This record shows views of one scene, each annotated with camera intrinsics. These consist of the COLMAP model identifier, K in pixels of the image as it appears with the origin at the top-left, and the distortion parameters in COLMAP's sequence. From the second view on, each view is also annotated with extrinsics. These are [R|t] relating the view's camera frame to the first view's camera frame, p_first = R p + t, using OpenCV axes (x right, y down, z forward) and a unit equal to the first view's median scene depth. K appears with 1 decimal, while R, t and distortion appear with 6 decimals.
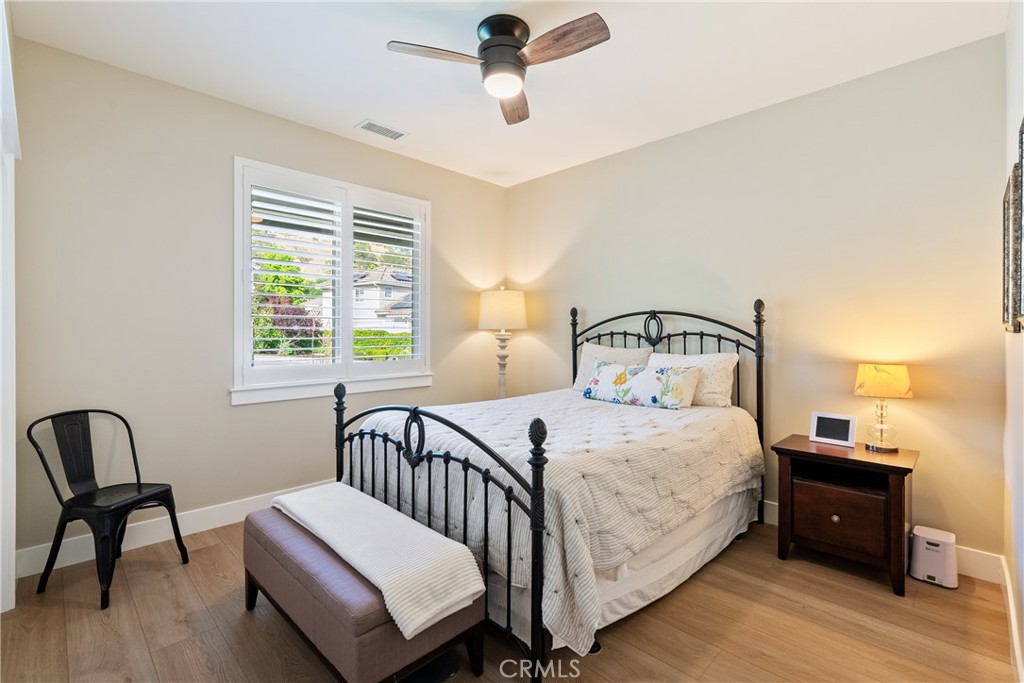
lens RADIAL K [[462.6, 0, 511.6], [0, 462.6, 339.3], [0, 0, 1]] dist [-0.003019, 0.000333]
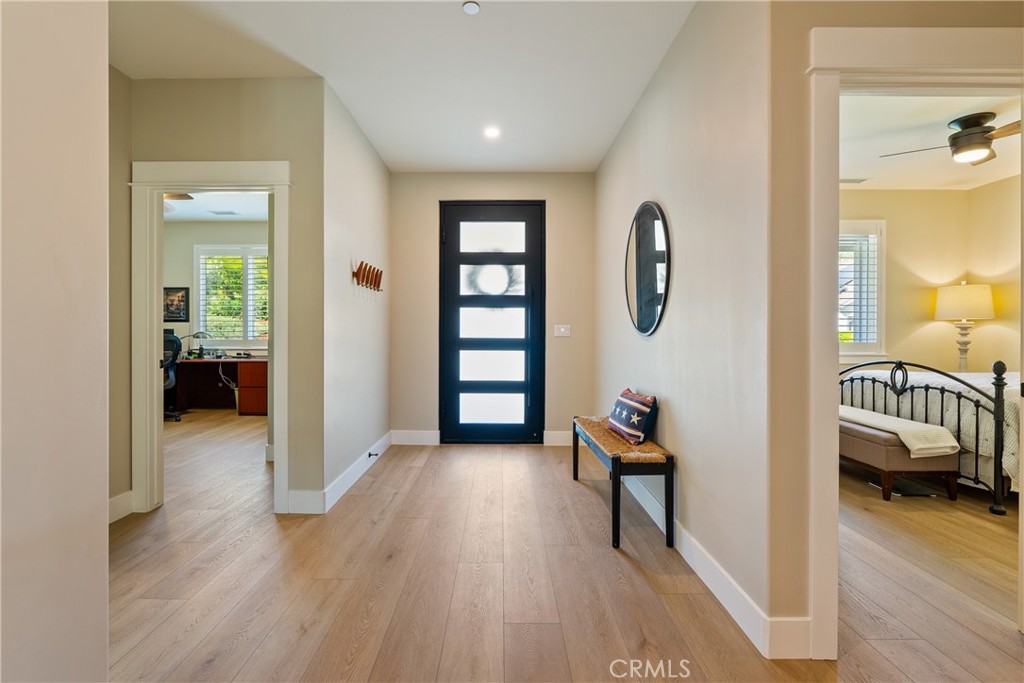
lens RADIAL K [[475.0, 0, 505.8], [0, 475.0, 333.2], [0, 0, 1]] dist [-0.000004, 0.000489]
pose [[0.717070, 0.002899, -0.696995, -0.027104], [-0.010436, 0.999924, -0.006577, 0.071810], [0.696923, 0.011990, 0.717046, -1.355120]]
